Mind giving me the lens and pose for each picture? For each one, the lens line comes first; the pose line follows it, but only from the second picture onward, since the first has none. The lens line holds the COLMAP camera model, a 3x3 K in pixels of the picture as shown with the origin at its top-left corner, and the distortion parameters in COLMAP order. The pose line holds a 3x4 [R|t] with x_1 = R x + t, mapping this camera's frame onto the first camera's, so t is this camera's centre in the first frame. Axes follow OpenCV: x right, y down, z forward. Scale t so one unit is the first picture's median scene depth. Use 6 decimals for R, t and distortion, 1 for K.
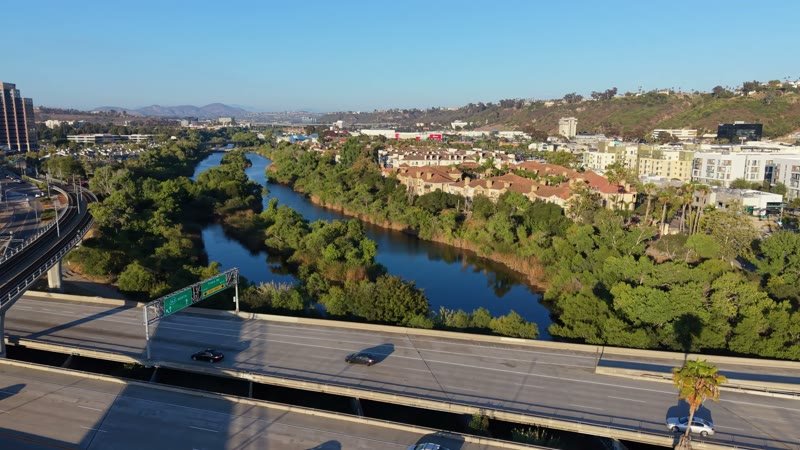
lens RADIAL K [[574.7, 0, 404.0], [0, 574.7, 228.0], [0, 0, 1]] dist [0.052796, -0.063827]
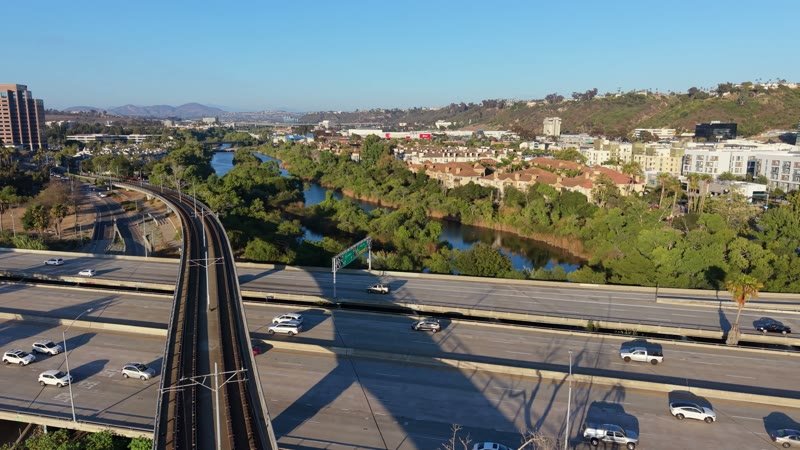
lens RADIAL K [[574.7, 0, 403.9], [0, 574.7, 229.7], [0, 0, 1]] dist [0.052796, -0.063827]
pose [[0.999225, -0.008220, 0.038491, -0.081533], [0.008090, 0.999961, 0.003531, 0.015375], [-0.038518, -0.003216, 0.999253, -0.092950]]
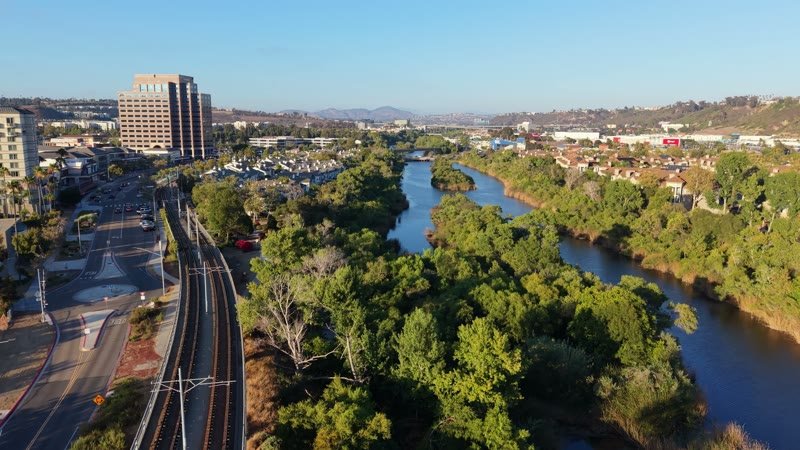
lens RADIAL K [[575.0, 0, 402.1], [0, 575.0, 227.3], [0, 0, 1]] dist [0.053613, -0.061590]
pose [[0.961918, 0.051368, -0.268466, -0.261767], [-0.052677, 0.998609, 0.002332, -0.089844], [0.268213, 0.011899, 0.963286, 0.504277]]
